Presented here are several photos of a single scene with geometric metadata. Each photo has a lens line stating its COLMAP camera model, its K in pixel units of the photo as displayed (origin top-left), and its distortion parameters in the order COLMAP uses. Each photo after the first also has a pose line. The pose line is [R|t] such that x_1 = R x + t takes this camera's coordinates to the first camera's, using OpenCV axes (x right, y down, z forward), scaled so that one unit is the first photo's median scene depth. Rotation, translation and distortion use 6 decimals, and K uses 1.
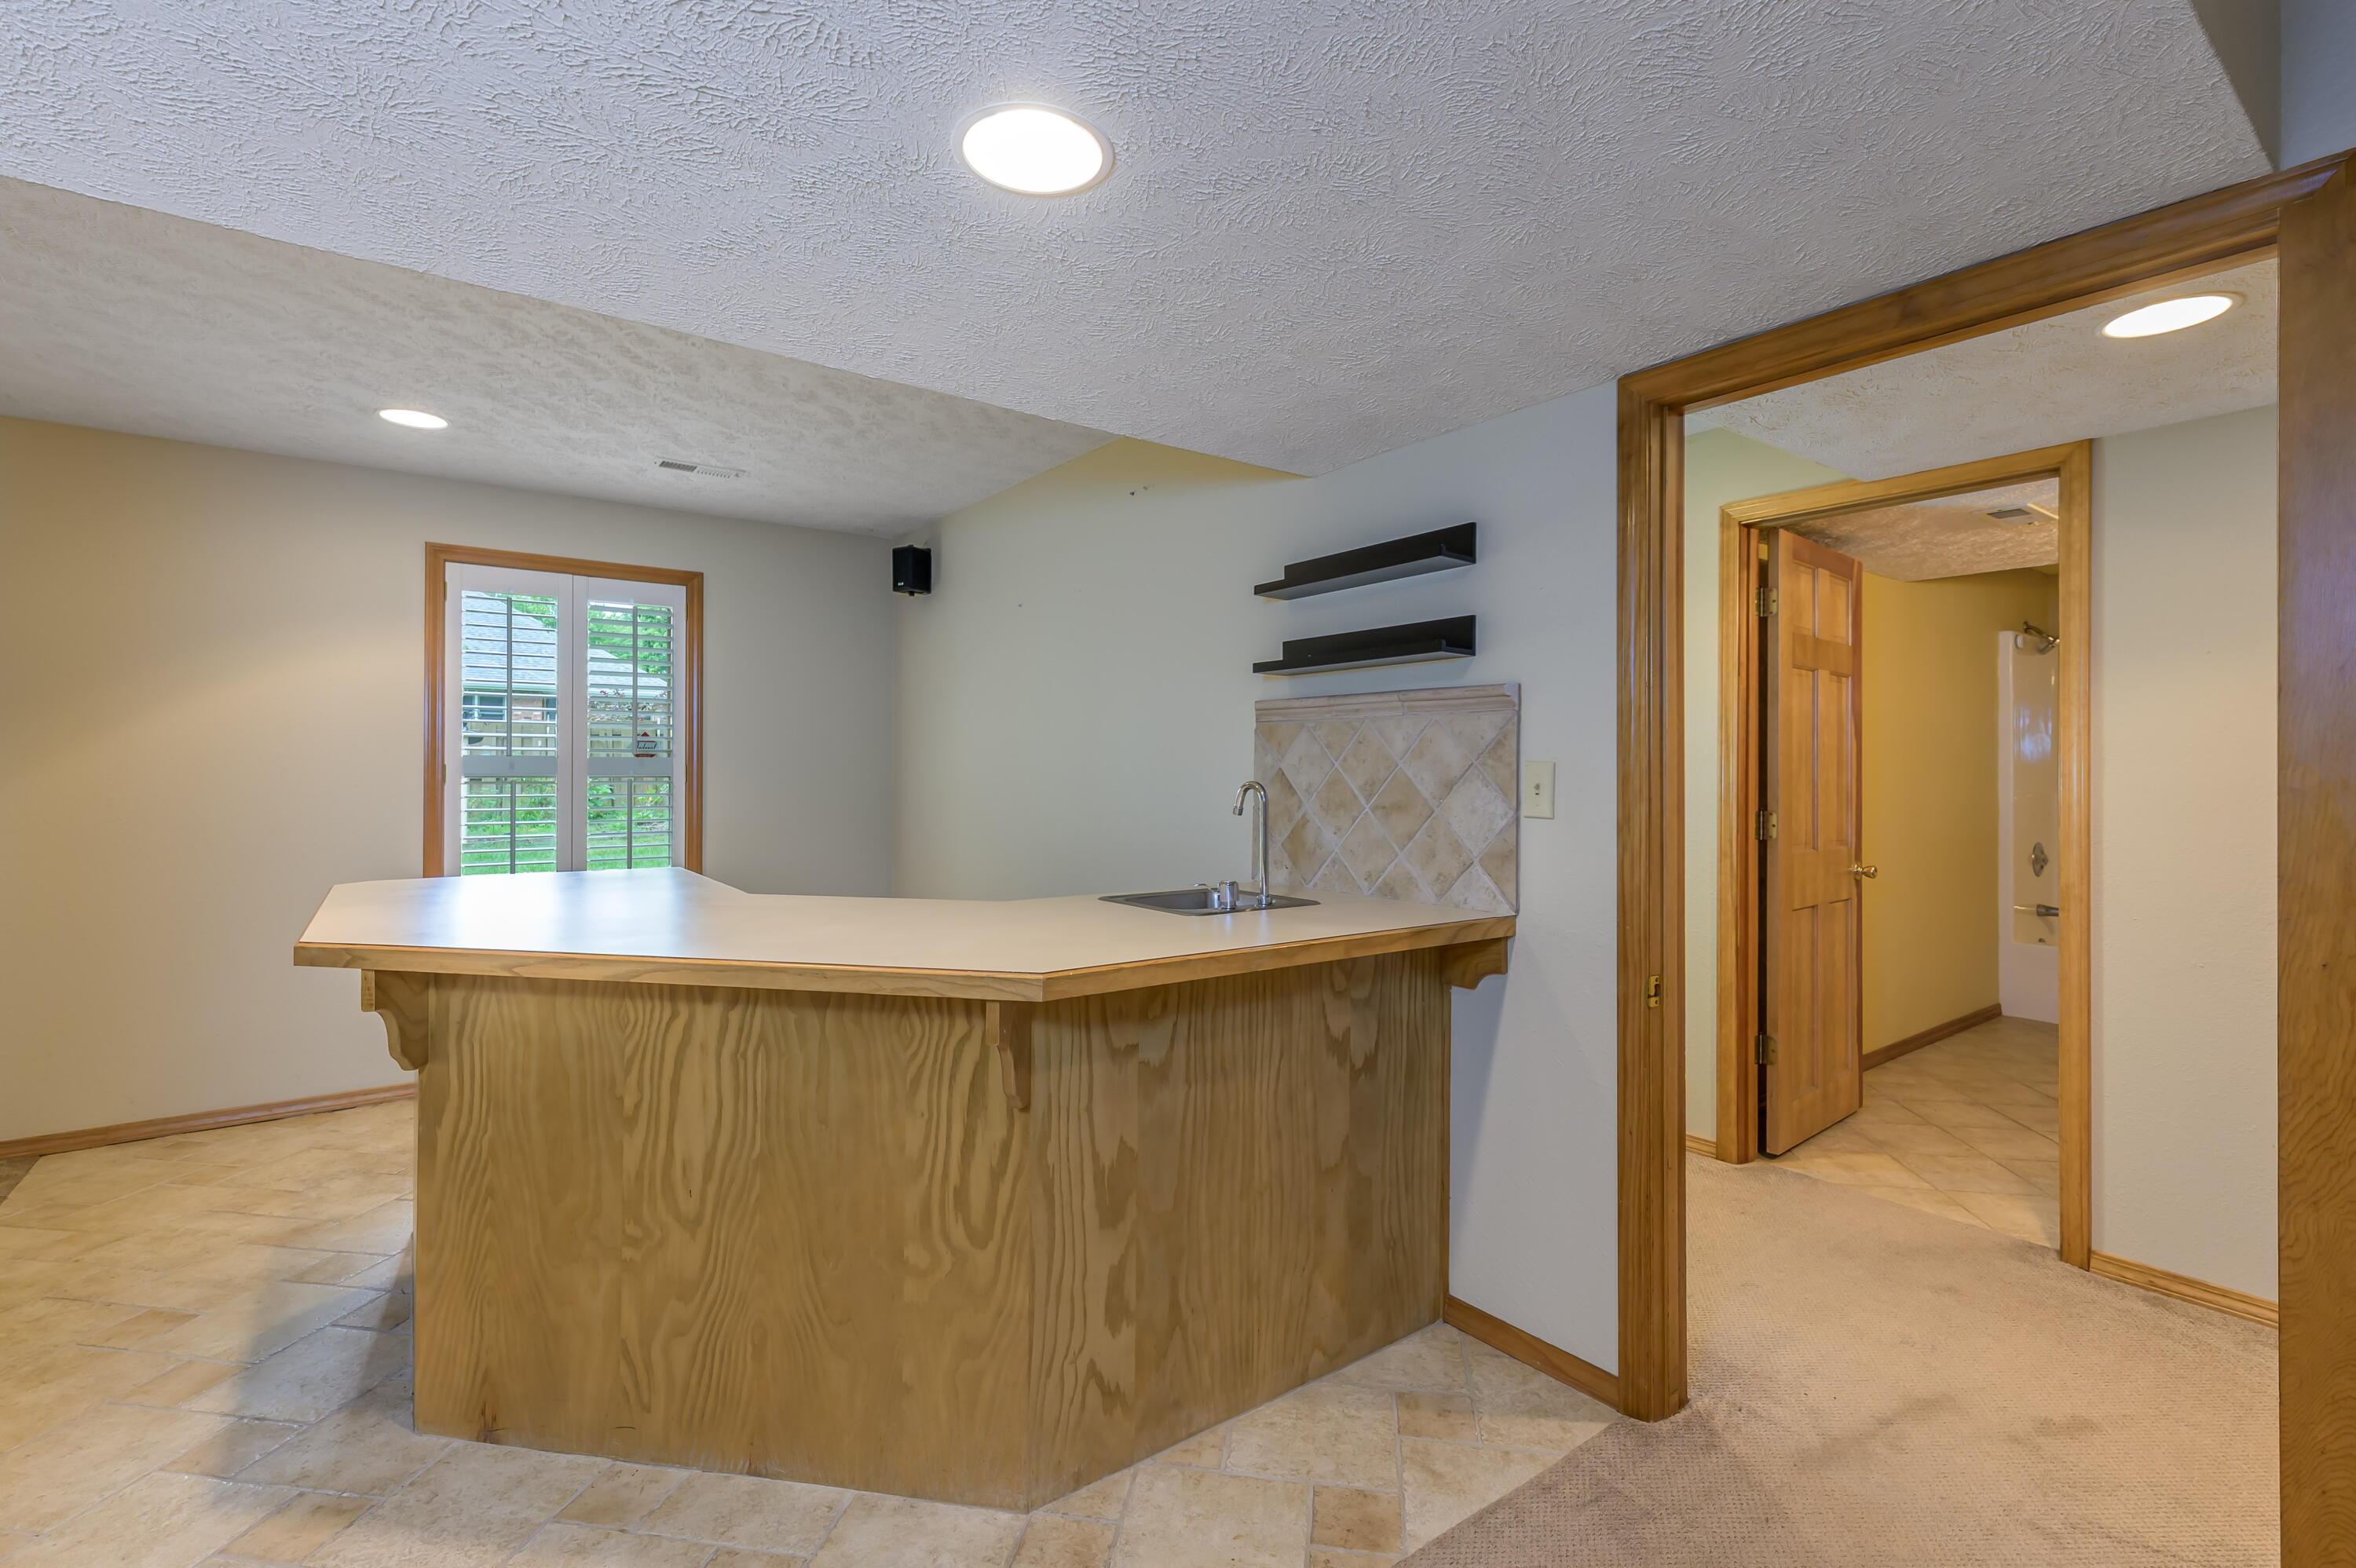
lens RADIAL K [[1063.6, 0, 1188.6], [0, 1063.6, 770.3], [0, 0, 1]] dist [0.004313, 0.000742]
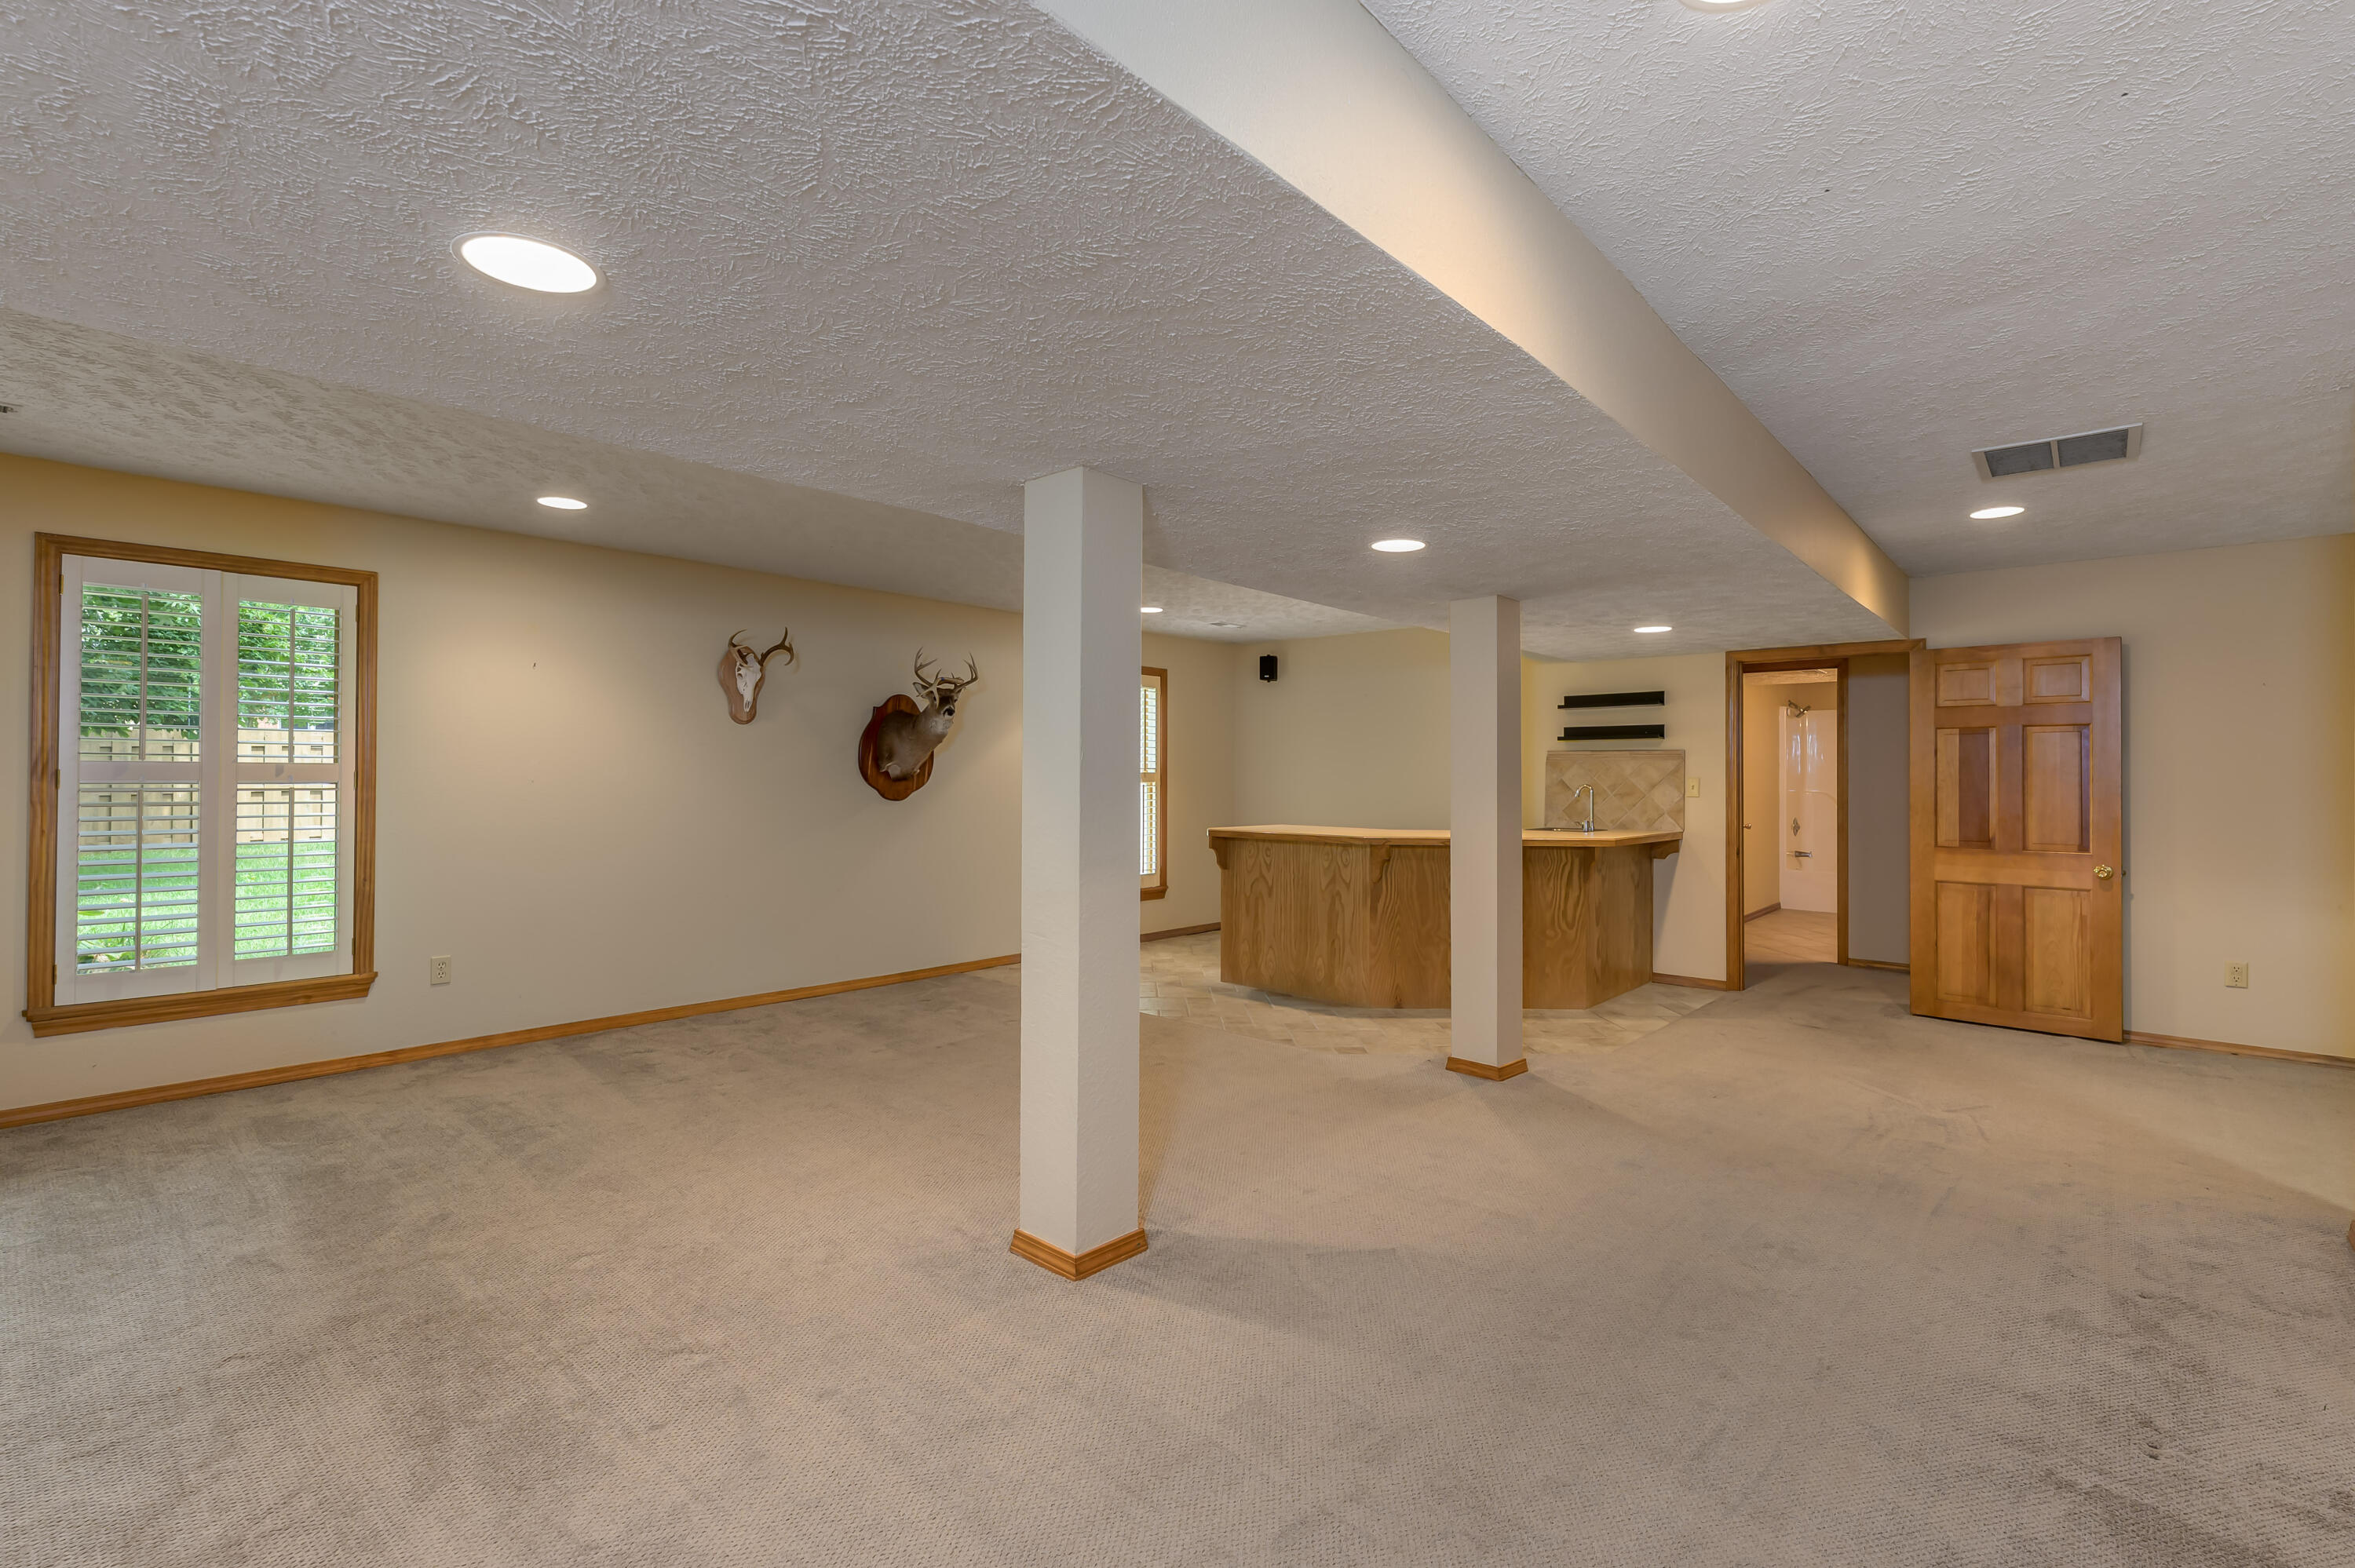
lens RADIAL K [[1063.1, 0, 1175.2], [0, 1063.1, 764.0], [0, 0, 1]] dist [0.004313, 0.000742]
pose [[0.979525, 0.004392, 0.201274, -1.523313], [-0.002160, 0.999934, -0.011308, -0.008669], [-0.201310, 0.010642, 0.979470, -1.446969]]
